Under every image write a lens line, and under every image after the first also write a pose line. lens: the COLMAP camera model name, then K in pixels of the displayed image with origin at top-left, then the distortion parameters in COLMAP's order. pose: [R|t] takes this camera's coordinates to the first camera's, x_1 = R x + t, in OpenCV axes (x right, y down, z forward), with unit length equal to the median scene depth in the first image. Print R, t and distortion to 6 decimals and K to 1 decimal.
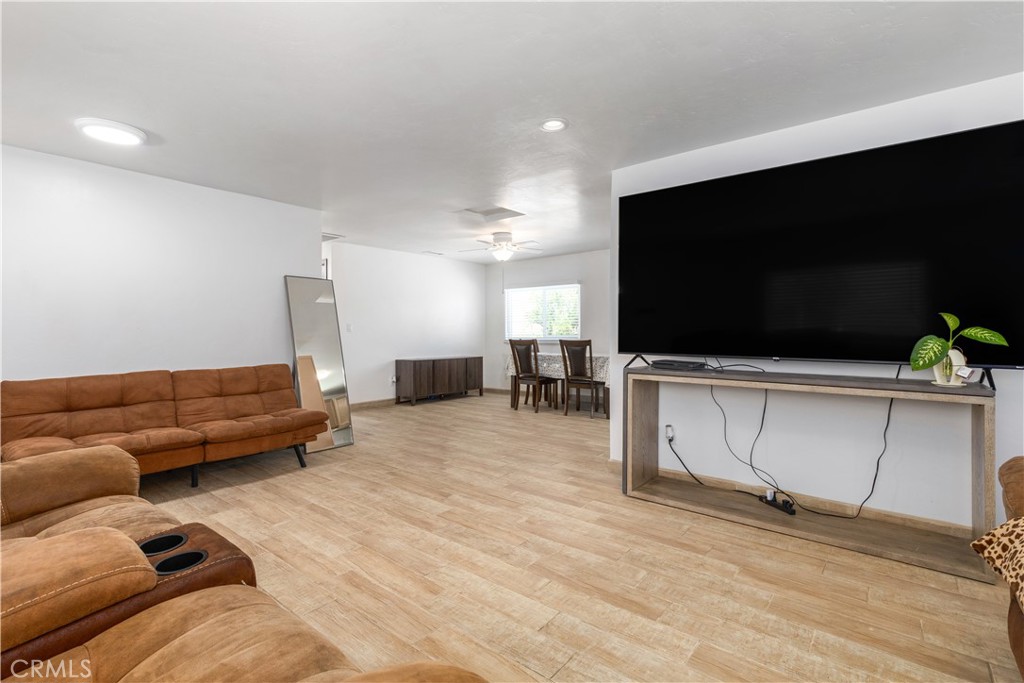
lens RADIAL K [[466.2, 0, 514.4], [0, 466.2, 335.4], [0, 0, 1]] dist [0.000412, -0.000208]
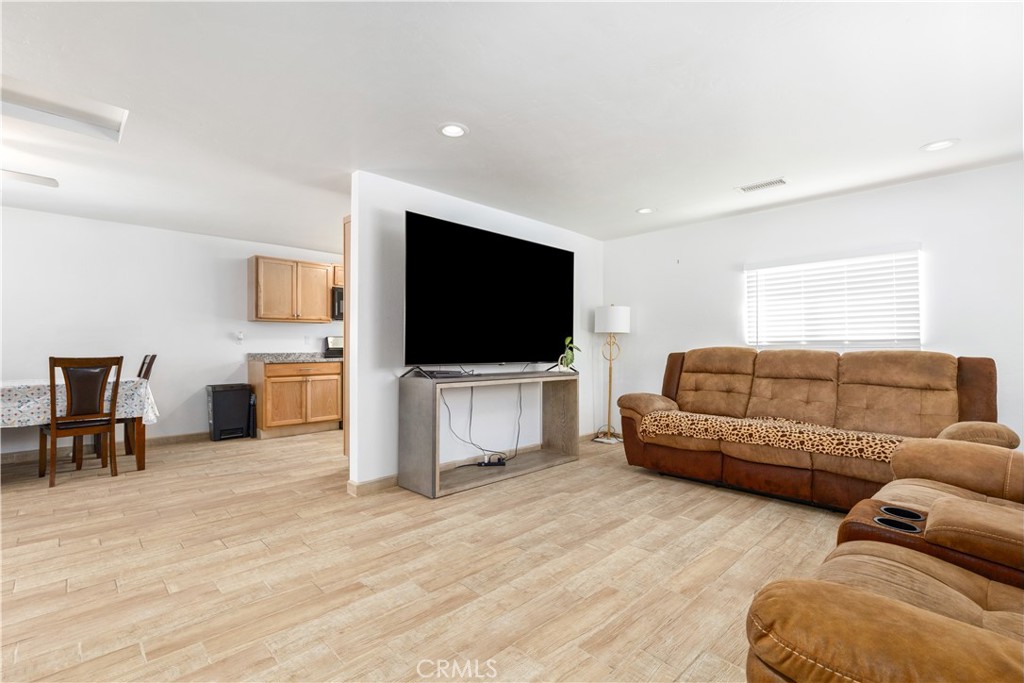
lens RADIAL K [[465.8, 0, 502.0], [0, 465.8, 349.6], [0, 0, 1]] dist [0.002222, -0.000112]
pose [[0.119965, -0.006275, 0.992758, -0.924095], [0.003509, 0.999976, 0.005896, -0.002883], [-0.992772, 0.002776, 0.119984, 0.833212]]
